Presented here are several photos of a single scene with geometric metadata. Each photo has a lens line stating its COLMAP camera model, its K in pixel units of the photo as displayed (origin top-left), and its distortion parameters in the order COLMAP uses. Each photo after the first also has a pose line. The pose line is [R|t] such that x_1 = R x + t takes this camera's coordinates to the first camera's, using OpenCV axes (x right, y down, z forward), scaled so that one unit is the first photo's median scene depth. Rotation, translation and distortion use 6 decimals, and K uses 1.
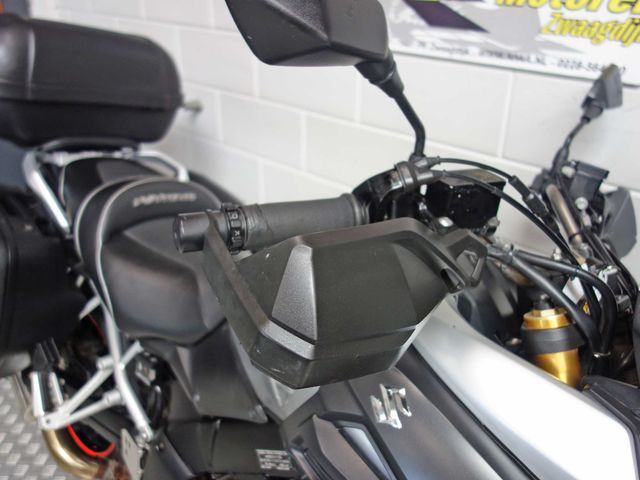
lens RADIAL K [[565.5, 0, 320.0], [0, 565.5, 240.0], [0, 0, 1]] dist [0.008417, 0.004027]
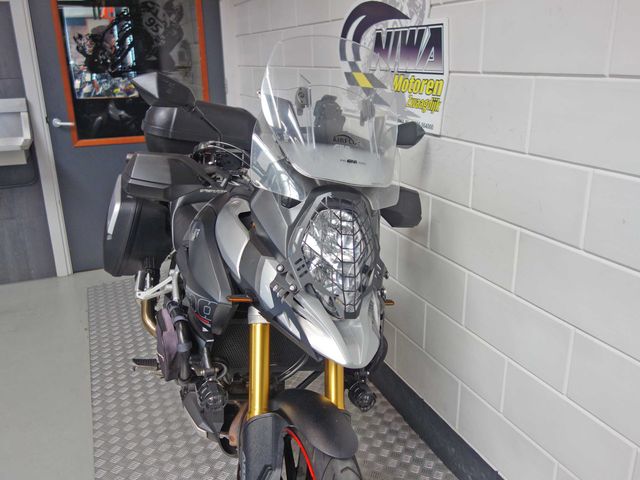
lens RADIAL K [[568.7, 0, 320.0], [0, 568.7, 240.0], [0, 0, 1]] dist [-0.003583, 0.016145]
pose [[0.913347, 0.101153, -0.394417, 0.840317], [-0.156767, 0.981338, -0.111350, 0.255702], [0.375793, 0.163533, 0.912160, -0.582990]]
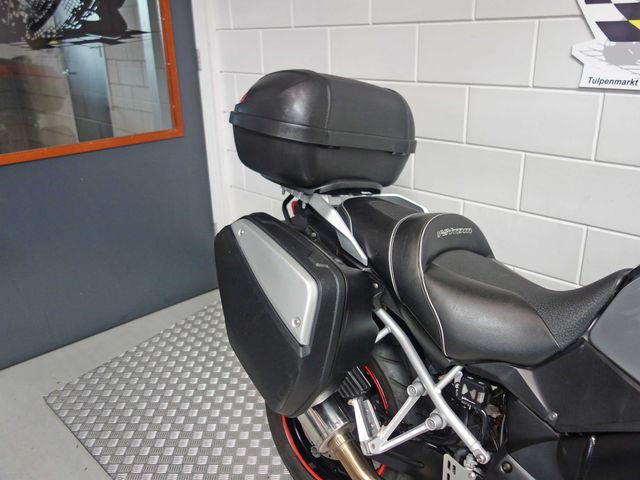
lens RADIAL K [[568.7, 0, 320.0], [0, 568.7, 240.0], [0, 0, 1]] dist [-0.003583, 0.016145]
pose [[0.998773, -0.021679, -0.044515, -0.521929], [0.016911, 0.994348, -0.104815, 0.053056], [0.046536, 0.103934, 0.993495, -0.073087]]
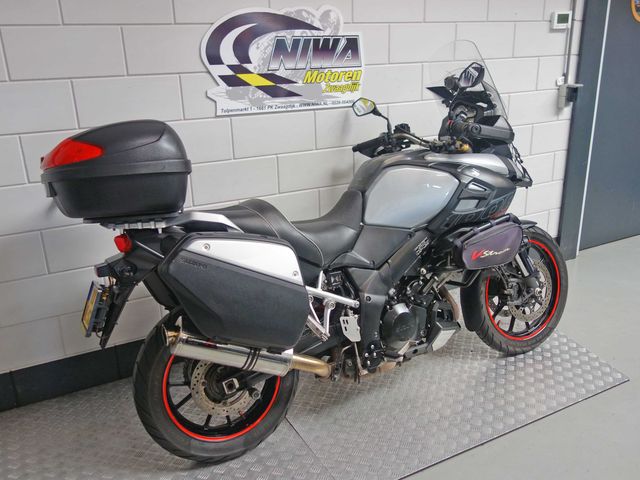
lens RADIAL K [[565.5, 0, 320.0], [0, 565.5, 240.0], [0, 0, 1]] dist [0.008417, 0.004027]
pose [[0.314432, -0.322293, 0.892894, -1.895428], [0.450646, 0.878534, 0.158415, -0.195126], [-0.835494, 0.352568, 0.421479, 0.211394]]
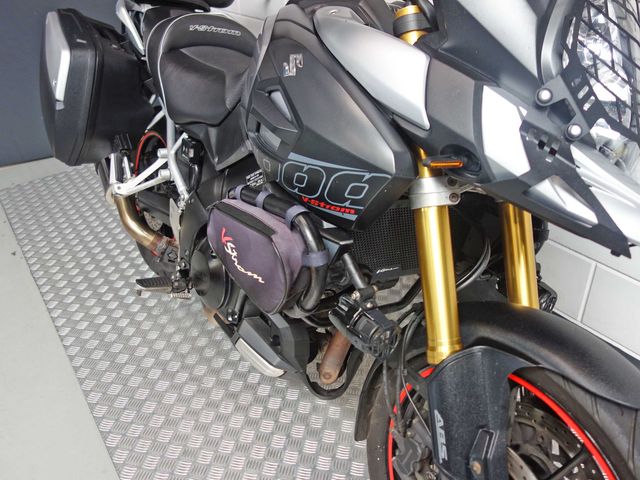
lens RADIAL K [[565.5, 0, 320.0], [0, 565.5, 240.0], [0, 0, 1]] dist [0.008417, 0.004027]
pose [[0.977847, 0.082973, -0.192173, 0.258559], [-0.072495, 0.995505, 0.060940, 0.325961], [0.196365, -0.045658, 0.979467, -0.234687]]
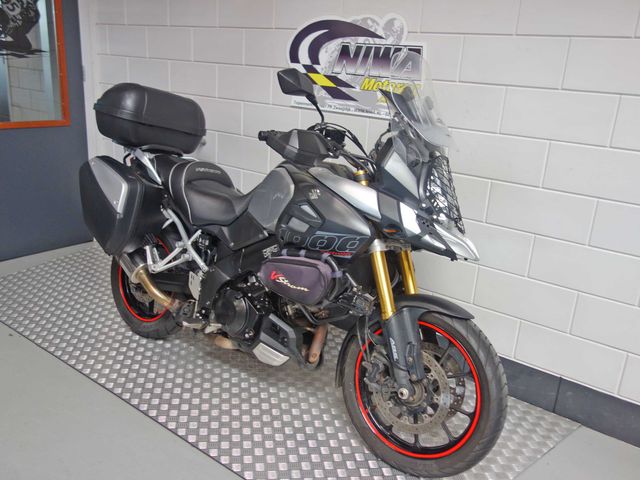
lens RADIAL K [[565.5, 0, 320.0], [0, 565.5, 240.0], [0, 0, 1]] dist [0.008417, 0.004027]
pose [[0.991847, 0.015170, 0.126526, -0.136522], [0.003953, 0.988748, -0.149541, 0.537211], [-0.127371, 0.148822, 0.980627, -1.155884]]
